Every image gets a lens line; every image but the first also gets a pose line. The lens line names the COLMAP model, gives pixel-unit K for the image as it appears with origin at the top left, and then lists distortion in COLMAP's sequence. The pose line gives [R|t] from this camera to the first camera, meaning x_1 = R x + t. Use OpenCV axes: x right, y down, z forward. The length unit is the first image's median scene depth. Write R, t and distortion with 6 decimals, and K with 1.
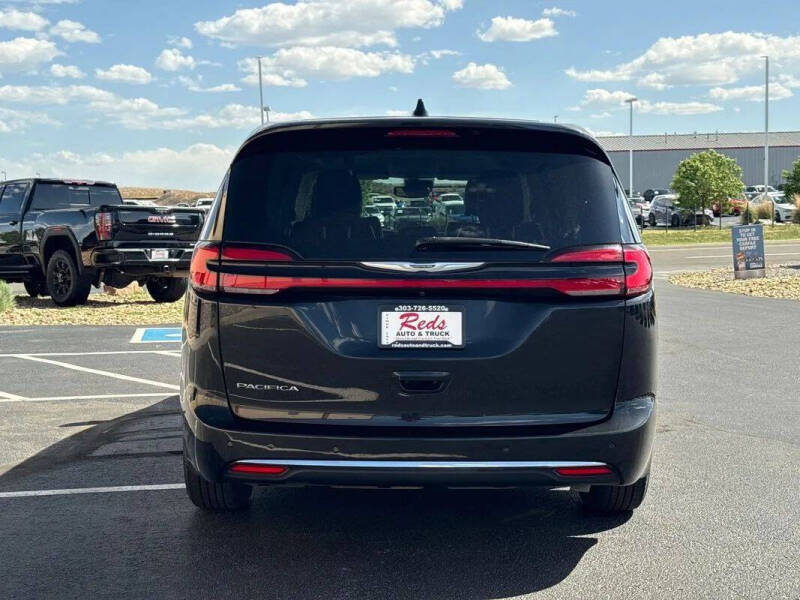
lens RADIAL K [[1133.0, 0, 404.8], [0, 1133.0, 303.8], [0, 0, 1]] dist [0.111010, 0.000000]
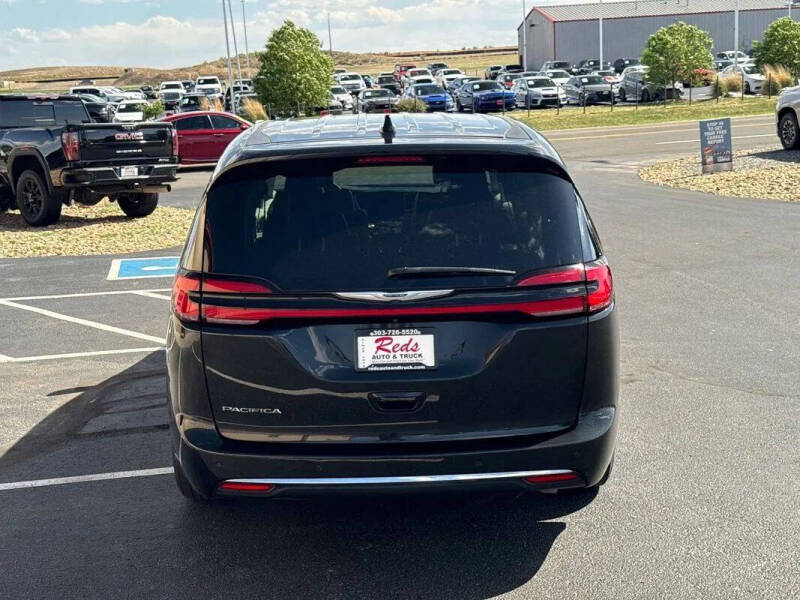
lens RADIAL K [[1133.0, 0, 399.1], [0, 1133.0, 294.5], [0, 0, 1]] dist [0.111010, 0.000000]
pose [[0.999335, -0.032114, 0.017265, 0.000958], [0.030162, 0.994180, 0.103421, -0.103958], [-0.020485, -0.102831, 0.994488, -0.031986]]
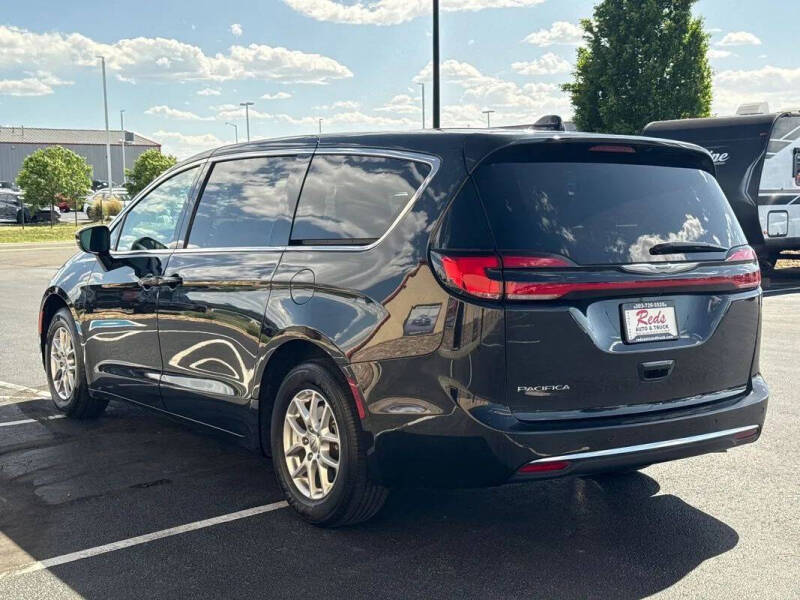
lens RADIAL K [[1133.0, 0, 402.6], [0, 1133.0, 300.5], [0, 0, 1]] dist [0.111010, 0.000000]
pose [[0.819156, -0.050949, 0.571303, -0.619770], [0.050177, 0.998594, 0.017109, -0.024275], [-0.571371, 0.014651, 0.820561, 0.157287]]
